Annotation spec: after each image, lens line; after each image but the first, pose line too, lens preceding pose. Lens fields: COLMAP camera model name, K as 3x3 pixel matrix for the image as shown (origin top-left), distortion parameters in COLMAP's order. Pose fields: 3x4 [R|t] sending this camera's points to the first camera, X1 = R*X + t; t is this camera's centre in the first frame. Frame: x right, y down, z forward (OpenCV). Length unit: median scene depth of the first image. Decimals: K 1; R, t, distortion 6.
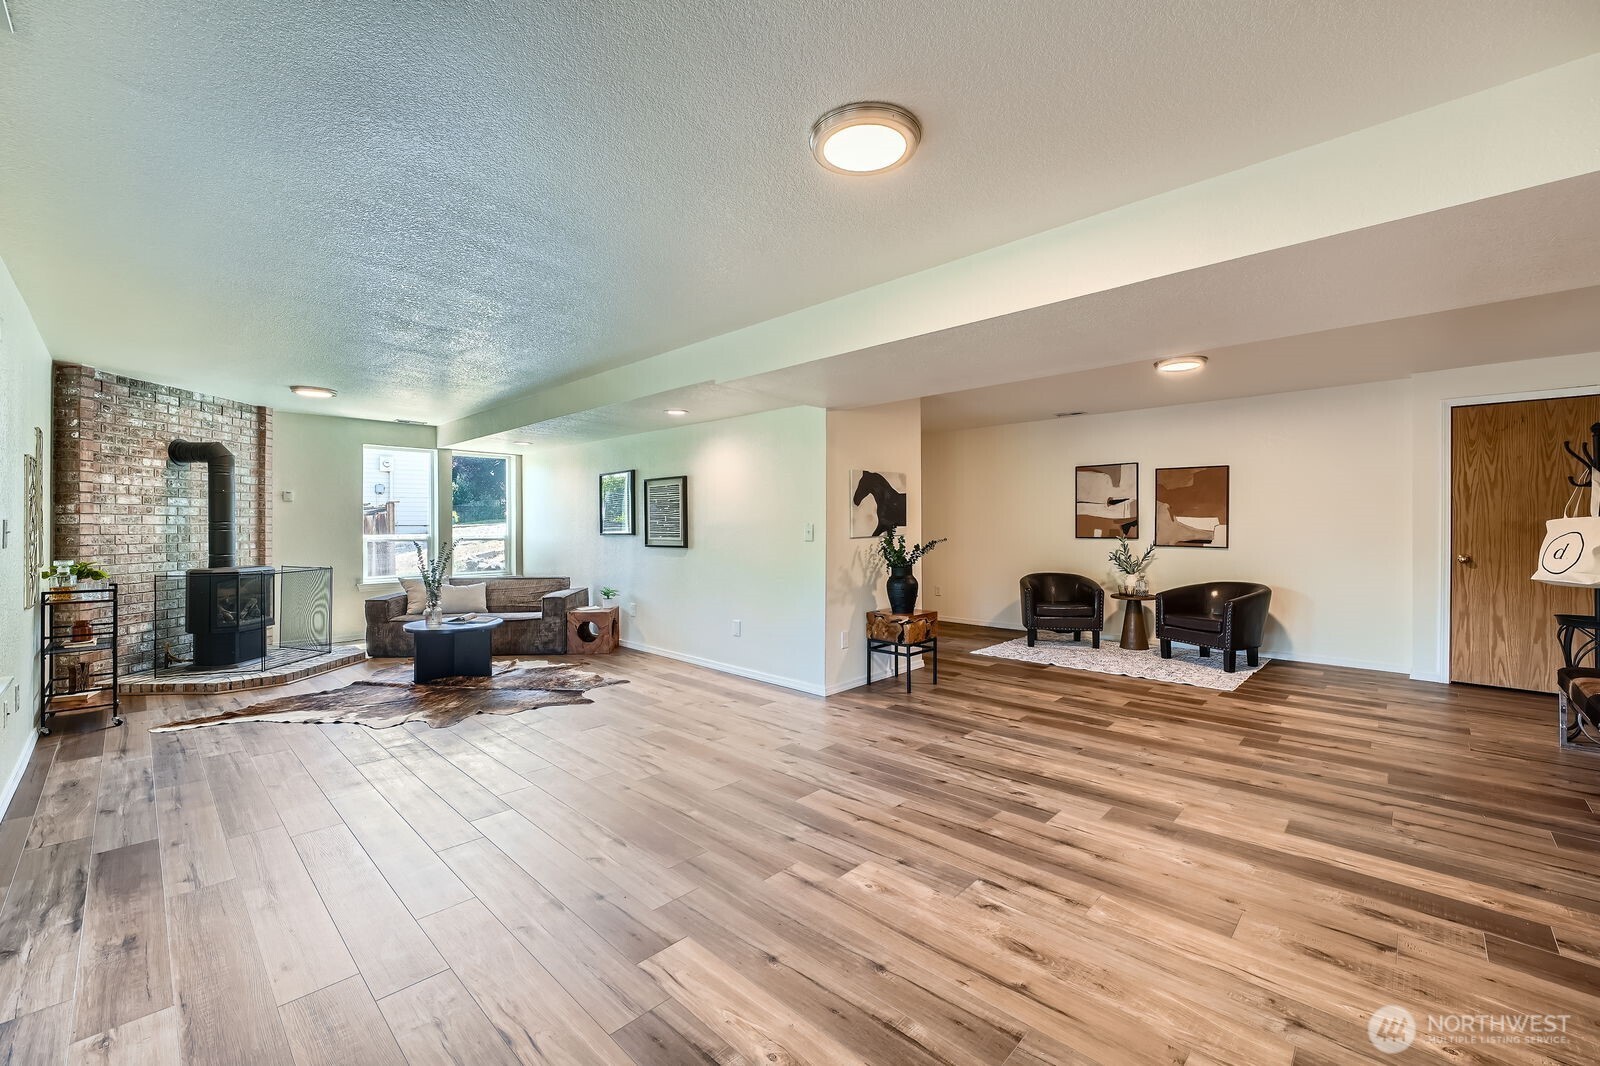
lens RADIAL K [[655.5, 0, 797.6], [0, 655.5, 525.5], [0, 0, 1]] dist [-0.003239, -0.000489]
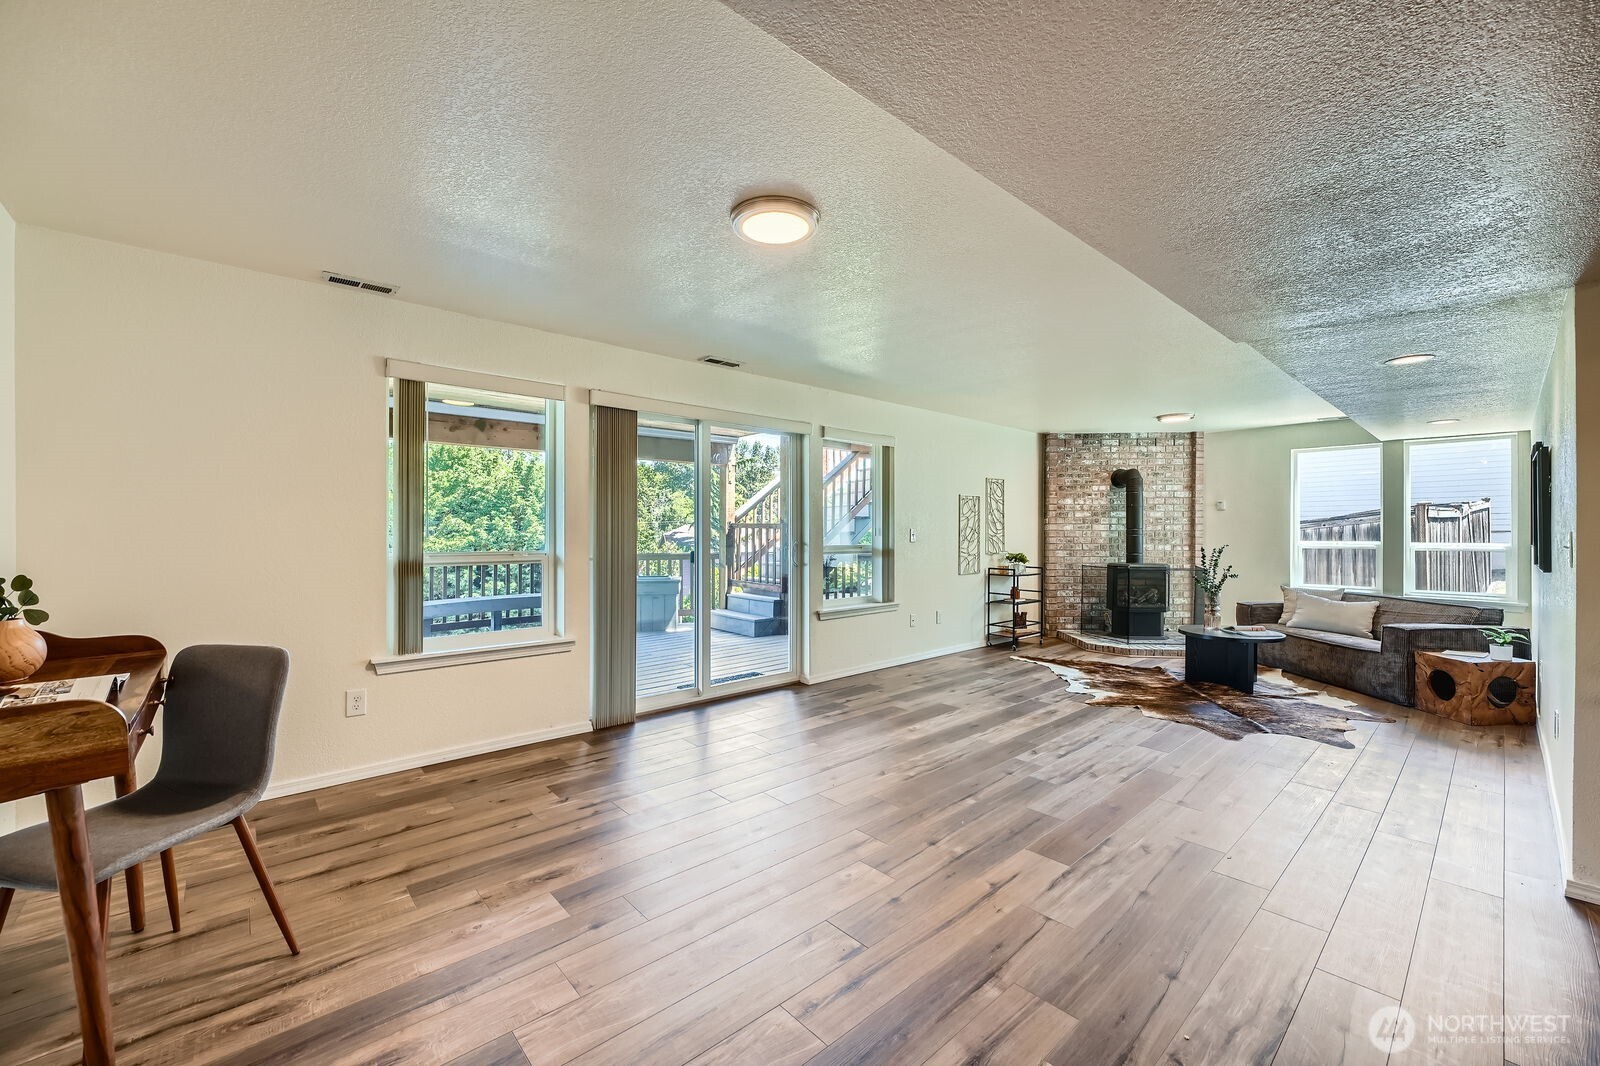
lens RADIAL K [[655.5, 0, 793.8], [0, 655.5, 533.1], [0, 0, 1]] dist [-0.003239, -0.000489]
pose [[-0.096038, 0.004657, -0.995367, 0.570729], [-0.000902, 0.999988, 0.004766, -0.002167], [0.995377, 0.001356, -0.096032, 0.497890]]
